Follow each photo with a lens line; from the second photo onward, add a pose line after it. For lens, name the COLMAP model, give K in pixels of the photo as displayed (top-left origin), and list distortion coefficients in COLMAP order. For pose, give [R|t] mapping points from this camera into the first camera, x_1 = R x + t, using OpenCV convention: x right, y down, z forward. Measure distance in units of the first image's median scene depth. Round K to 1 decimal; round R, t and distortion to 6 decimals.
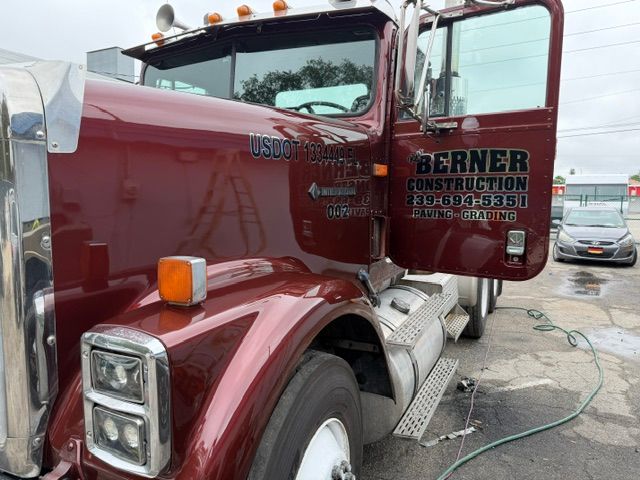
lens RADIAL K [[443.5, 0, 319.6], [0, 443.5, 243.2], [0, 0, 1]] dist [0.077388, -0.105466]
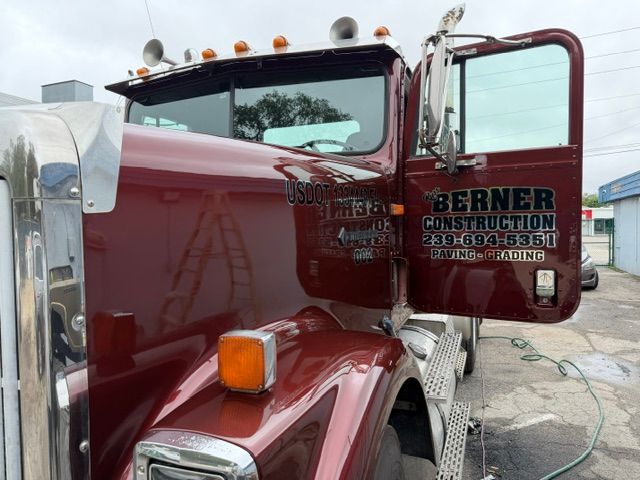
lens RADIAL K [[443.5, 0, 319.6], [0, 443.5, 243.2], [0, 0, 1]] dist [0.077388, -0.105466]
pose [[0.995642, -0.027470, 0.089119, -0.106673], [0.033250, 0.997394, -0.064028, -0.034360], [-0.087128, 0.066712, 0.993961, 0.065955]]
